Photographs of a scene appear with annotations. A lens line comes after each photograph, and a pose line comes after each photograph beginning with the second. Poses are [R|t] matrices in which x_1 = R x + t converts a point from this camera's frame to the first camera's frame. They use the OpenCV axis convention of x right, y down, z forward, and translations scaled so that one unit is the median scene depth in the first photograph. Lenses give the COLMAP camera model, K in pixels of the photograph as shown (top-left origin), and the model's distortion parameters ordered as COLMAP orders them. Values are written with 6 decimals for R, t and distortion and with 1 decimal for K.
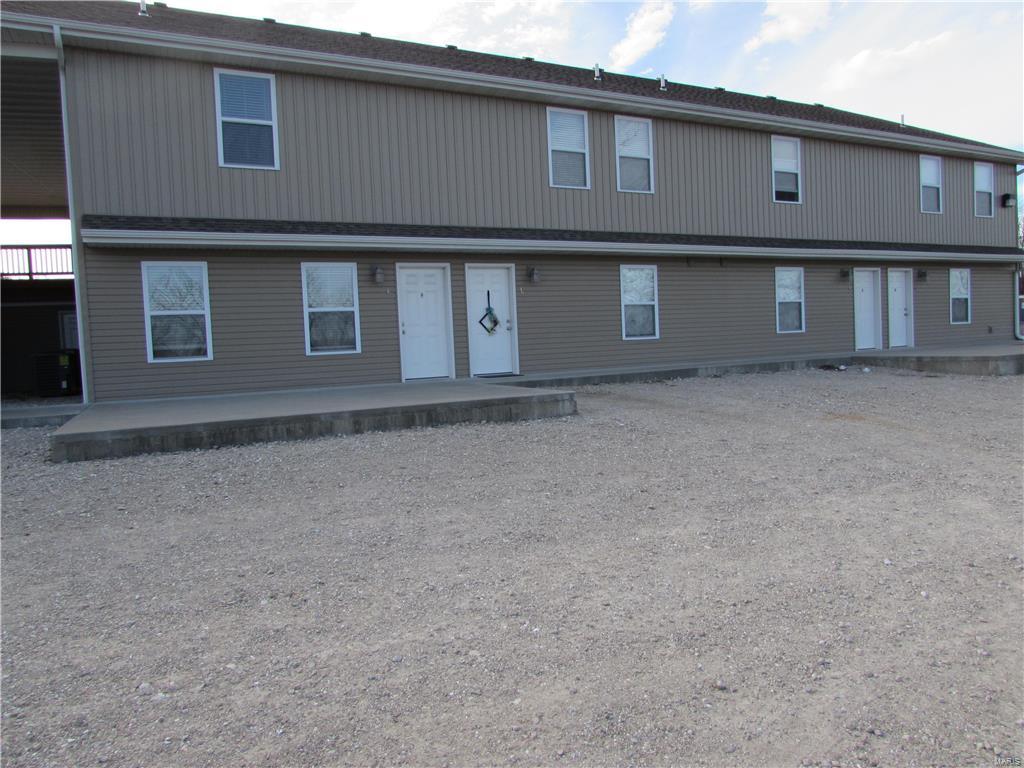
lens RADIAL K [[583.2, 0, 512.0], [0, 583.2, 384.0], [0, 0, 1]] dist [-0.003696, -0.001369]
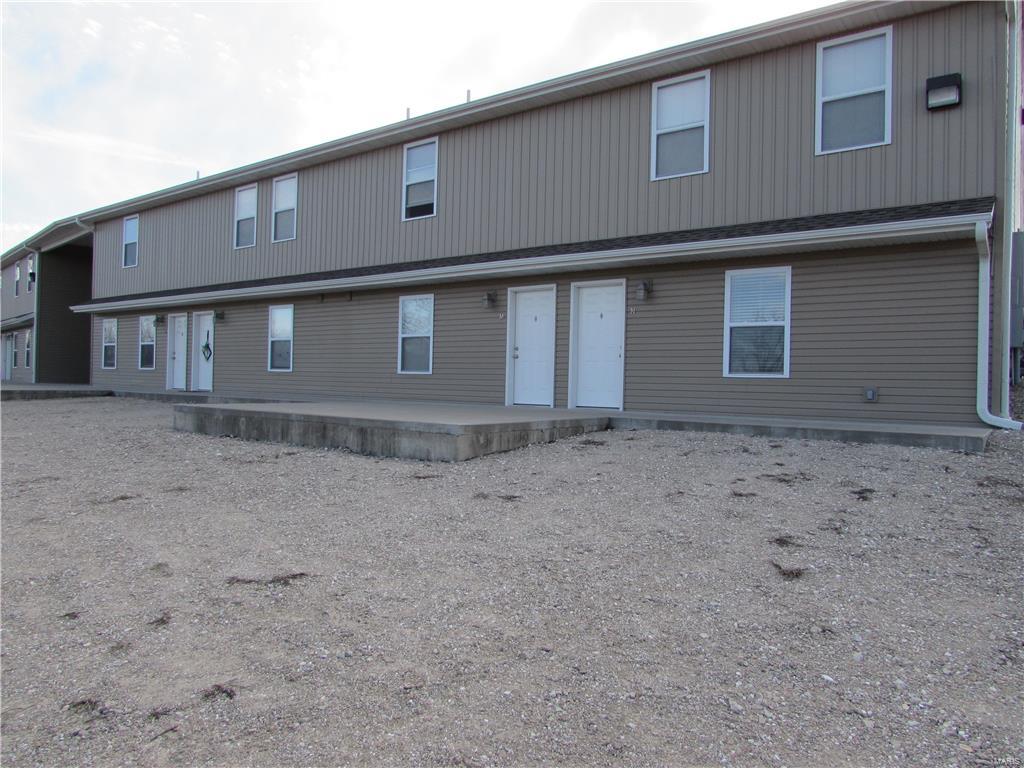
lens RADIAL K [[727.3, 0, 512.0], [0, 727.3, 384.0], [0, 0, 1]] dist [-0.001255, -0.036976]
pose [[0.505785, 0.066782, -0.860071, 0.990200], [-0.096200, 0.995147, 0.020698, -0.075162], [0.857279, 0.072270, 0.509754, 0.410515]]
